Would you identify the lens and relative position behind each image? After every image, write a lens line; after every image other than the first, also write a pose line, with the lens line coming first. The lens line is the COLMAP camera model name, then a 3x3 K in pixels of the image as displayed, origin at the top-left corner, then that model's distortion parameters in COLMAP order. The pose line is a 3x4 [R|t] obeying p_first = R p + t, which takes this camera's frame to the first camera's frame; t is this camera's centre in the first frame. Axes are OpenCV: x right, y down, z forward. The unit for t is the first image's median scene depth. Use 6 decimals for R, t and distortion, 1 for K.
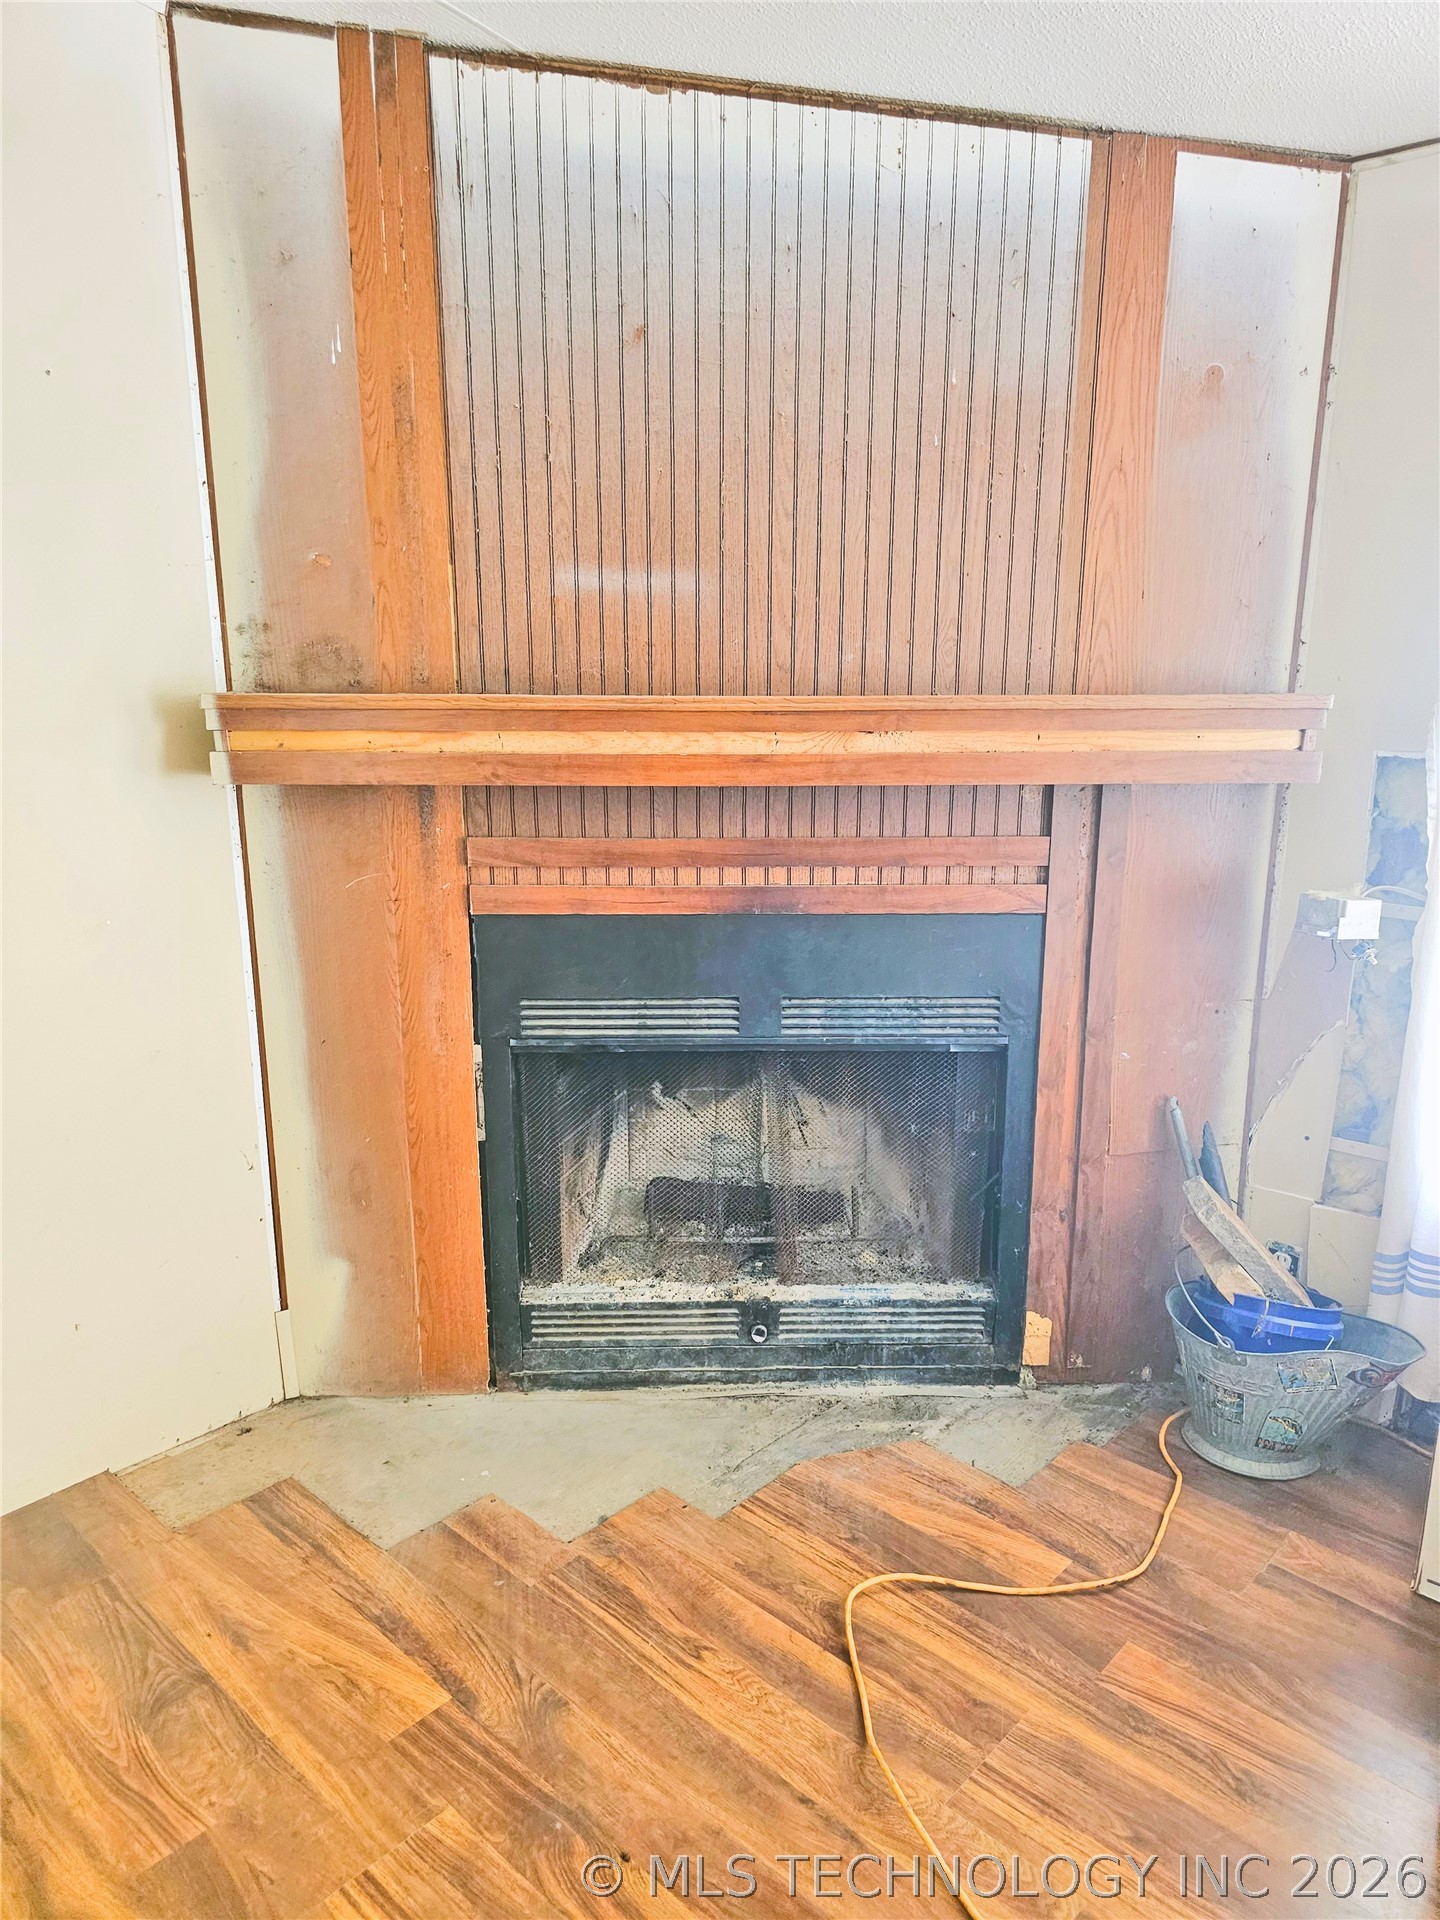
lens RADIAL K [[1293.2, 0, 722.8], [0, 1293.2, 960.8], [0, 0, 1]] dist [0.032501, -0.015443]
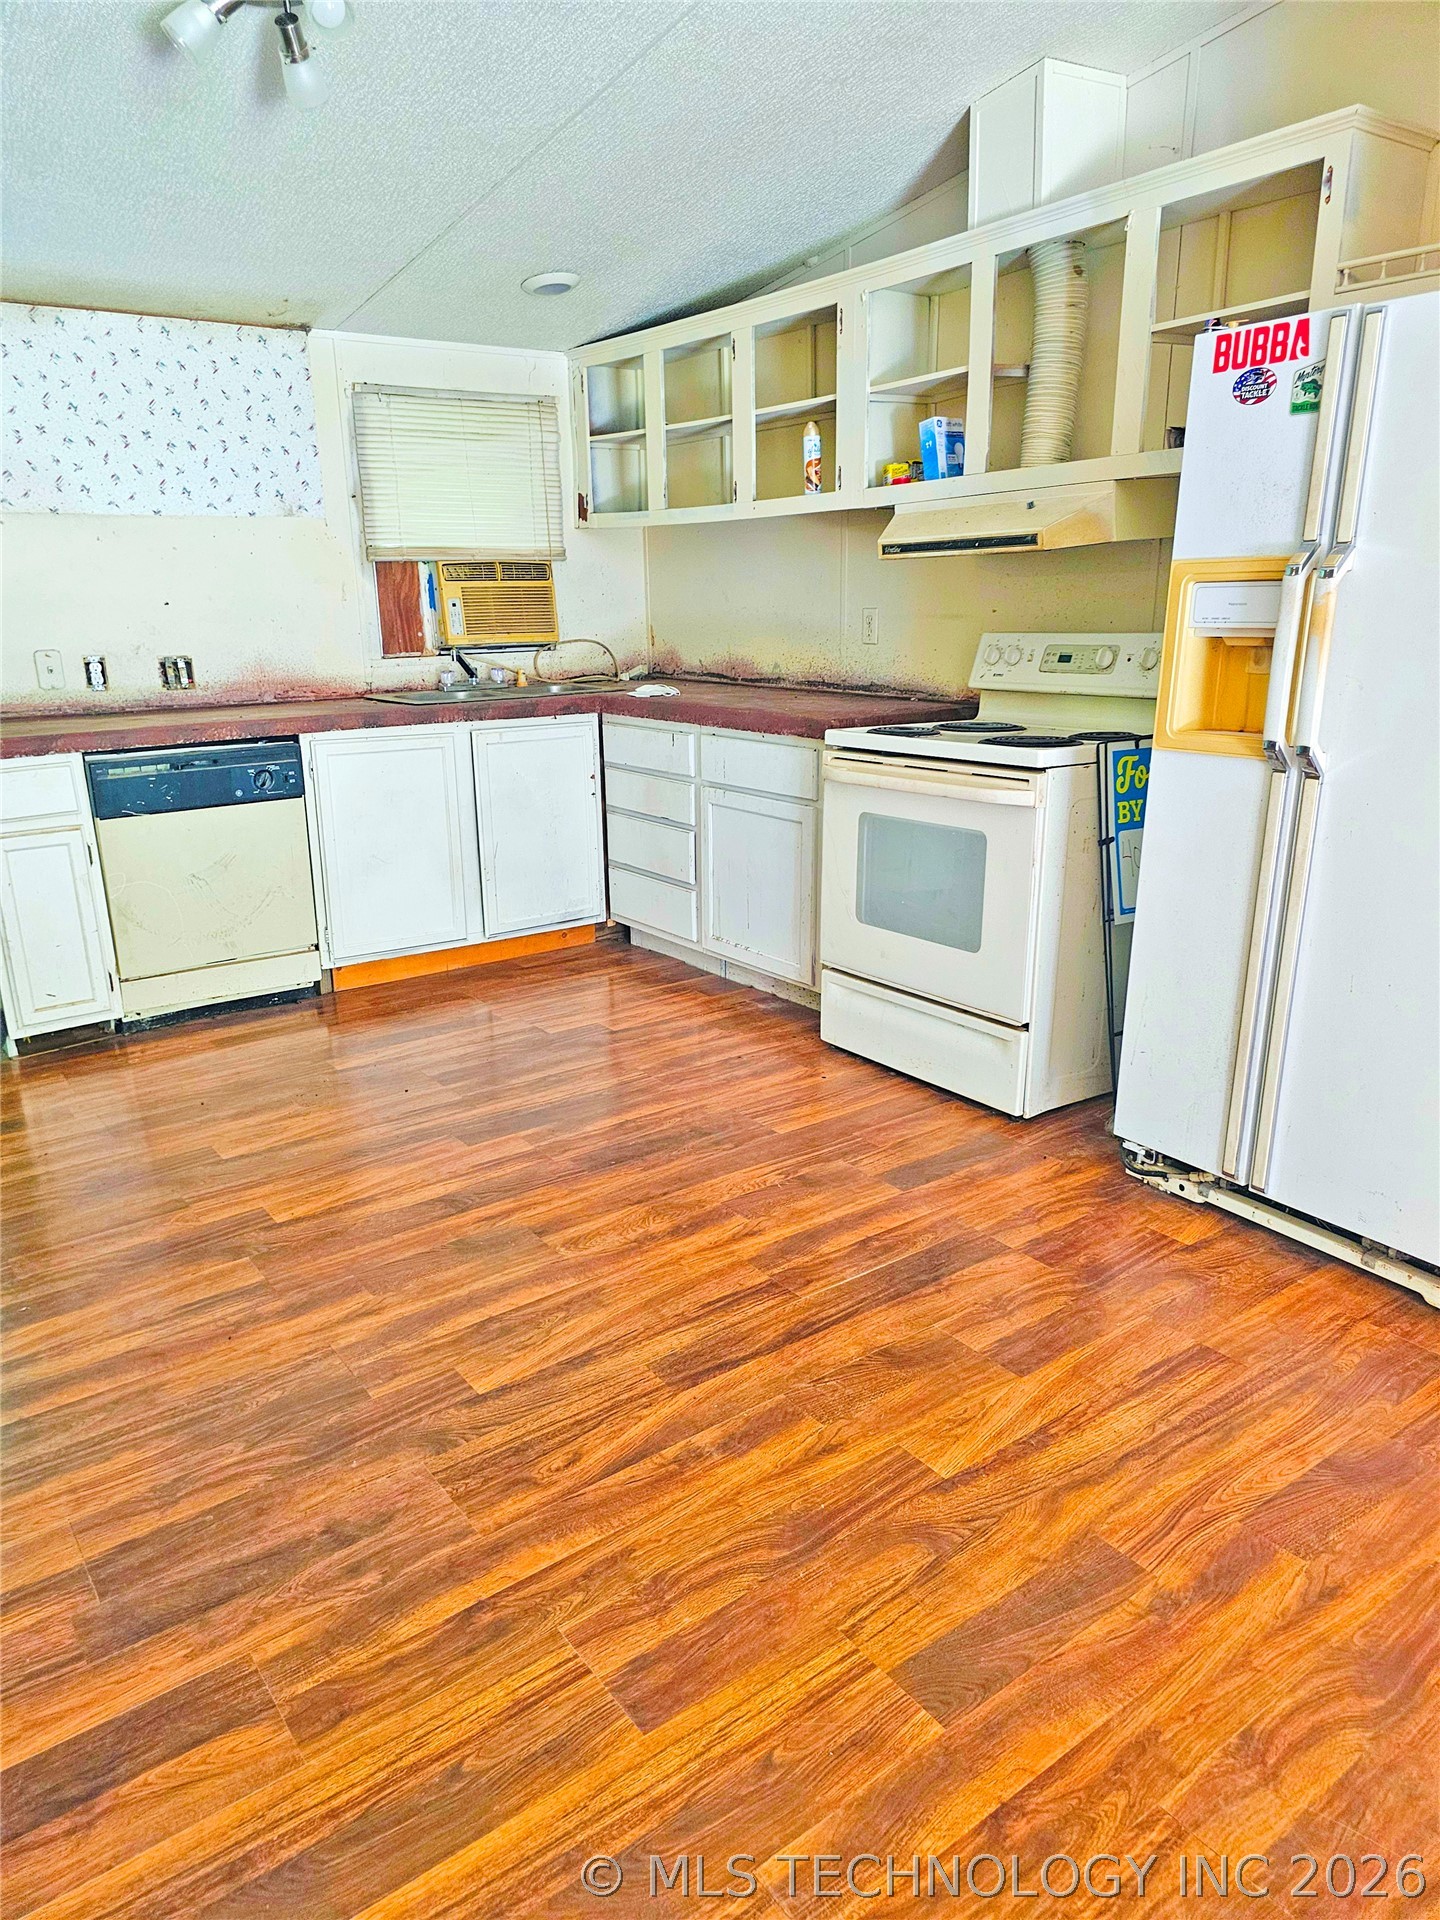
lens RADIAL K [[1293.2, 0, 725.5], [0, 1293.2, 962.1], [0, 0, 1]] dist [0.032501, -0.015443]
pose [[-0.167152, 0.309111, -0.936222, 0.759007], [-0.183258, 0.923293, 0.337561, -0.245207], [0.968750, 0.227994, -0.097683, 1.108903]]
